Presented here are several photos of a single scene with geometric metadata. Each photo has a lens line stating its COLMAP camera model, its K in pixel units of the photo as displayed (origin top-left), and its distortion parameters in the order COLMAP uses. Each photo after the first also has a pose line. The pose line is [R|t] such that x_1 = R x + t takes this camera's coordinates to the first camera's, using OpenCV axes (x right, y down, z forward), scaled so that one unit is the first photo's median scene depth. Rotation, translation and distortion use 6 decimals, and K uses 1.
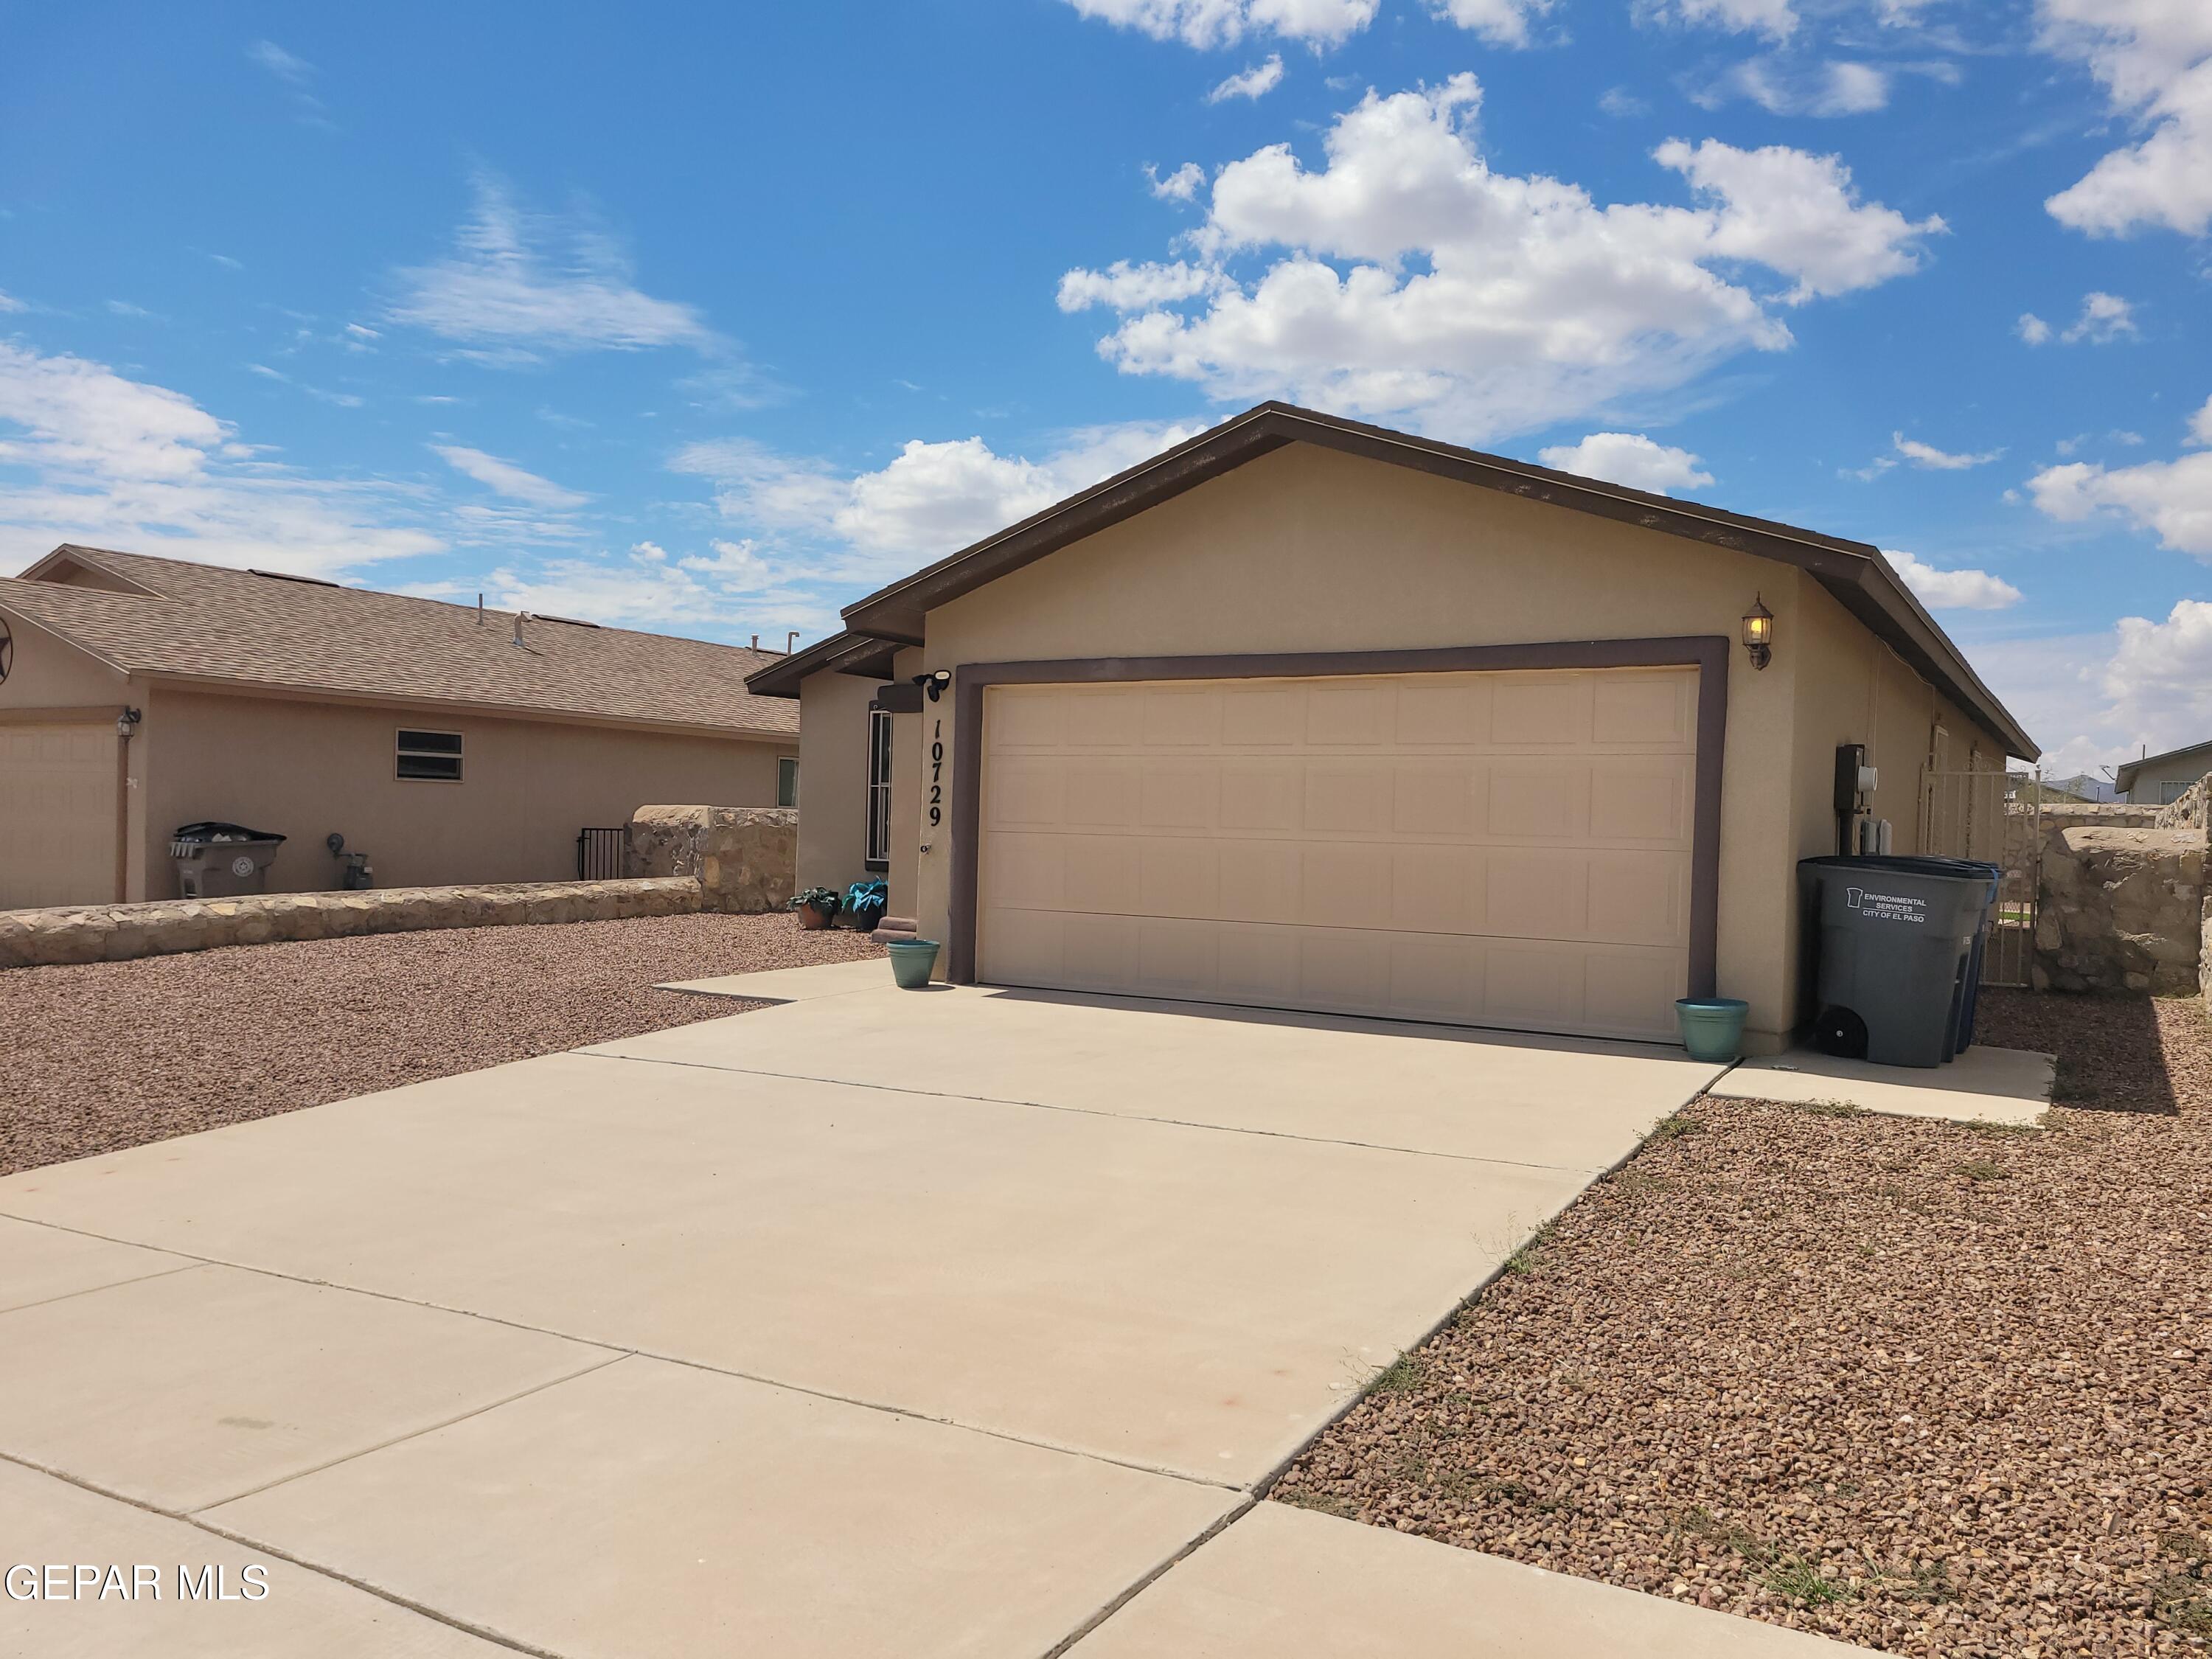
lens RADIAL K [[1701.8, 0, 1143.9], [0, 1701.8, 830.6], [0, 0, 1]] dist [0.037950, -0.005571]
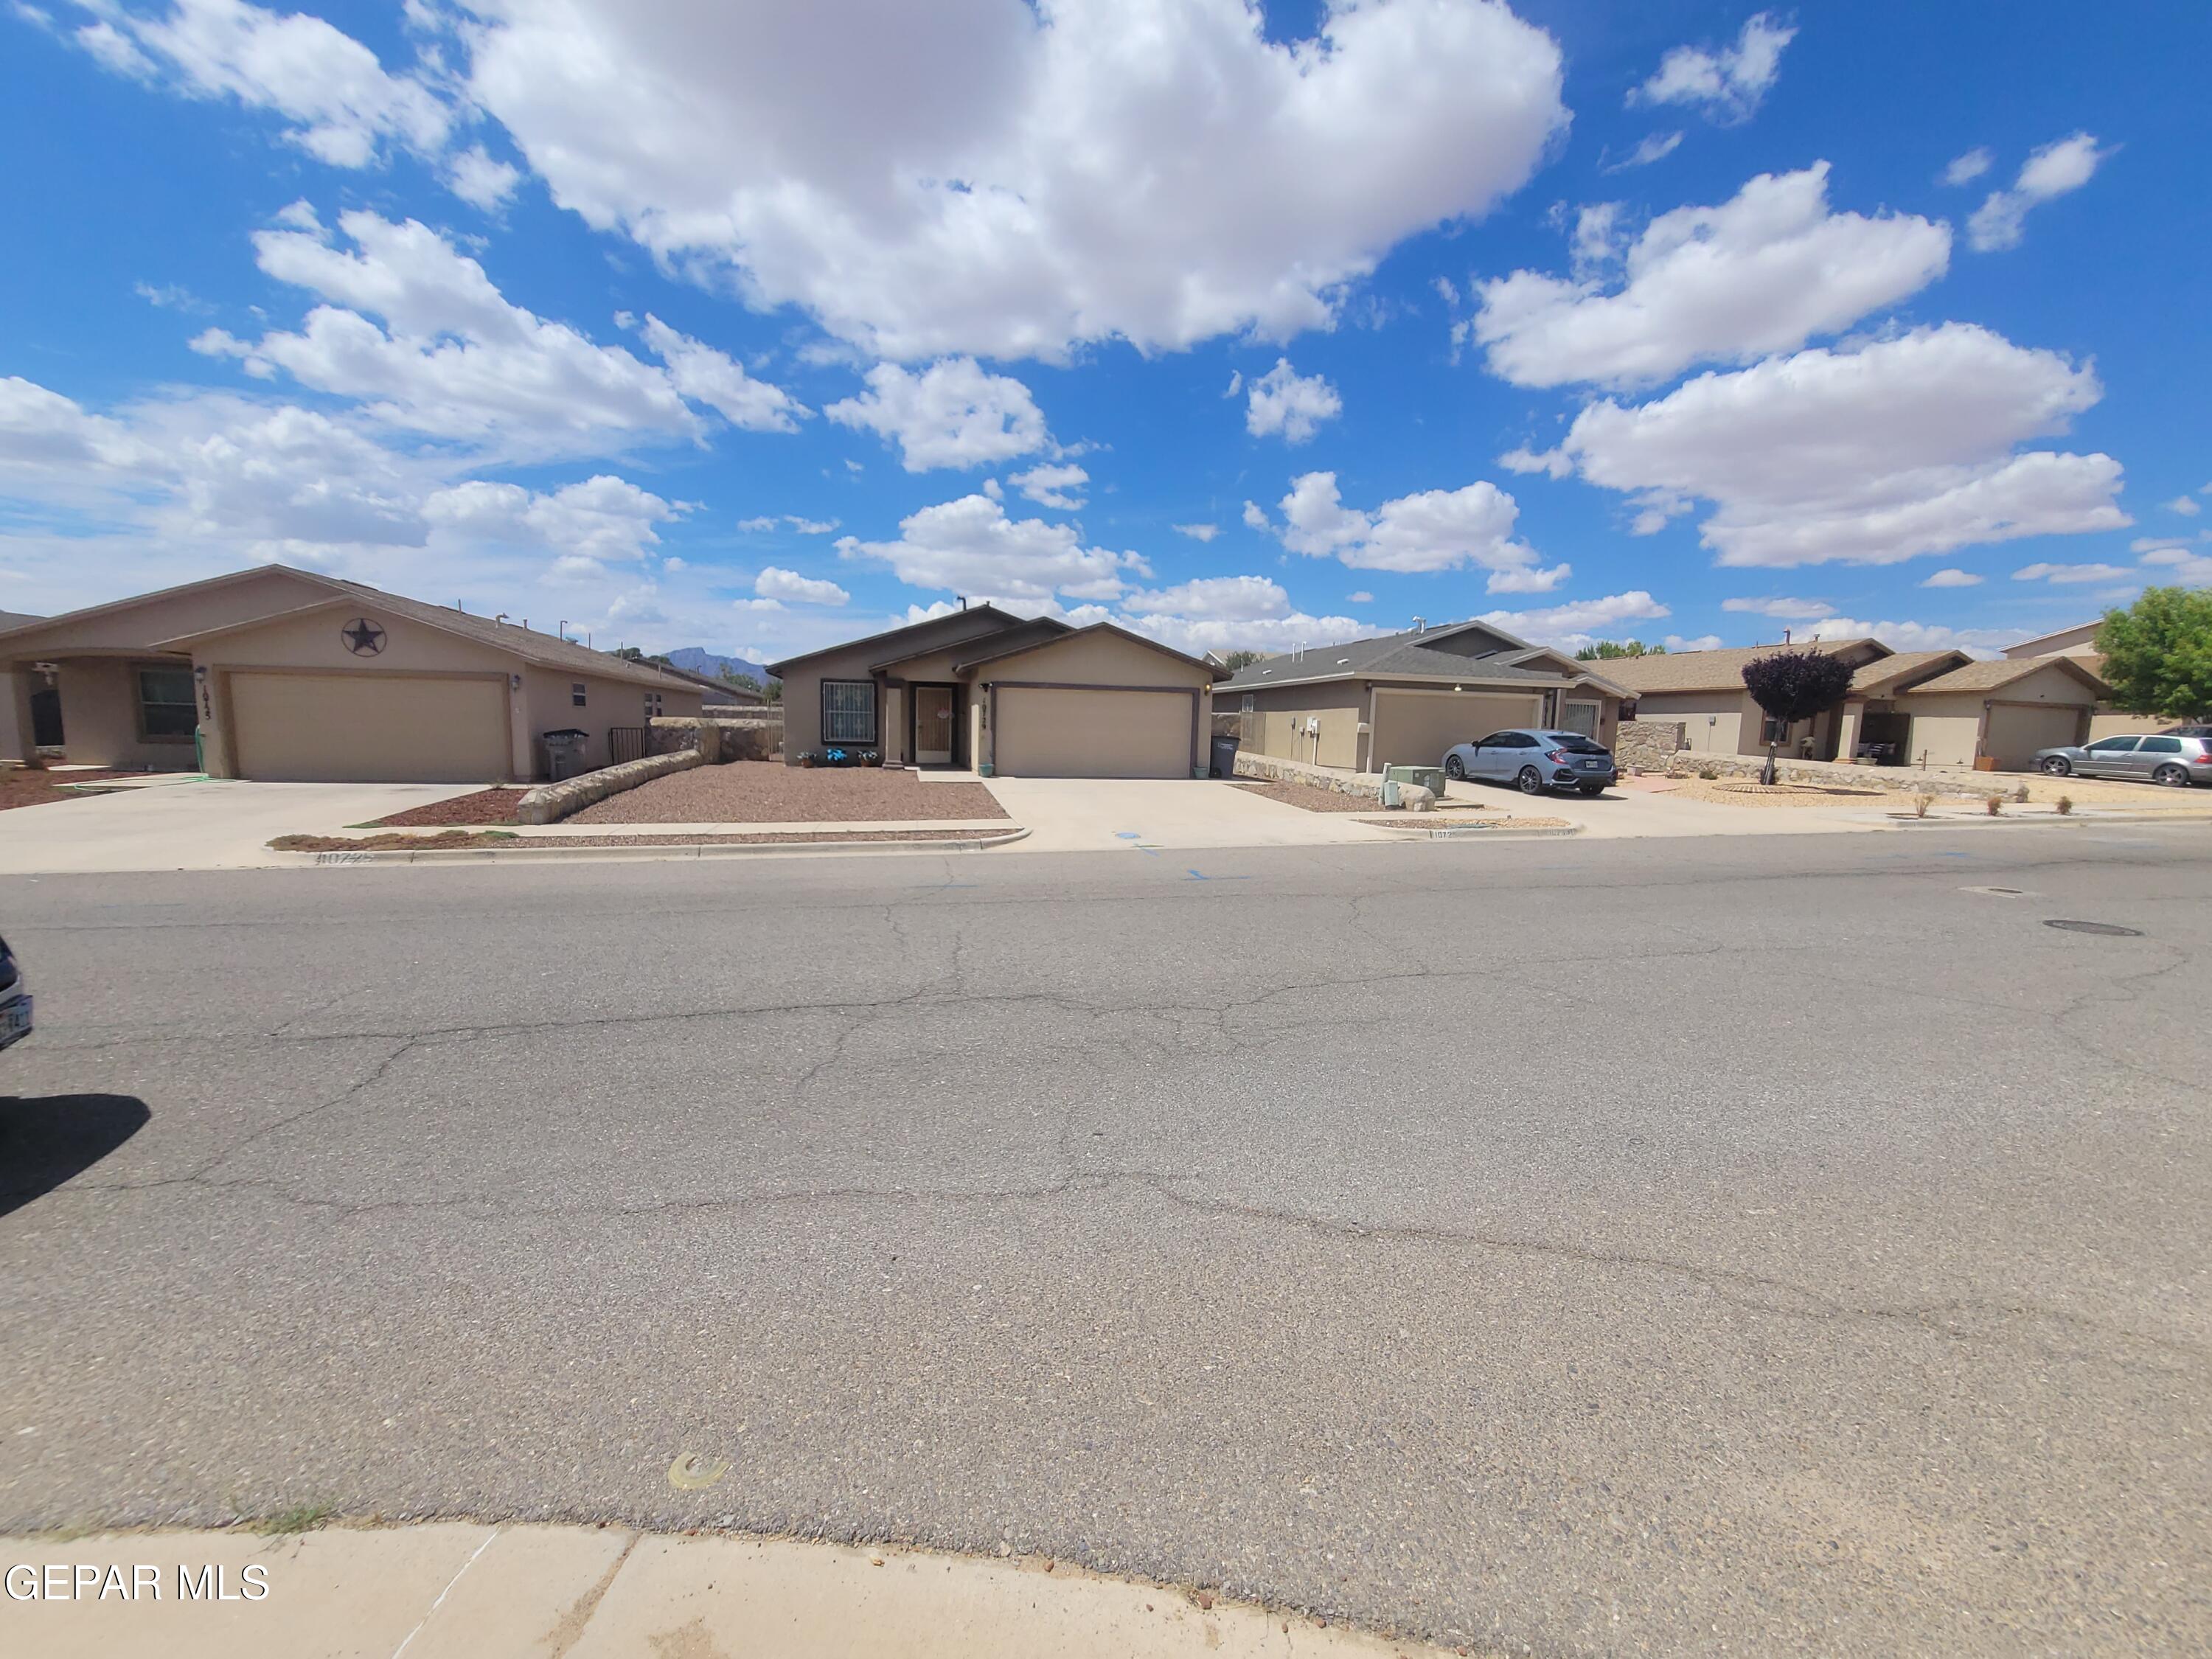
lens RADIAL K [[885.6, 0, 1093.9], [0, 885.6, 856.8], [0, 0, 1]] dist [-0.011914, 0.000007]
pose [[0.716934, -0.113099, 0.687906, -0.690566], [-0.000106, 0.986735, 0.162340, -0.022675], [-0.697141, -0.116460, 0.707412, -0.237382]]
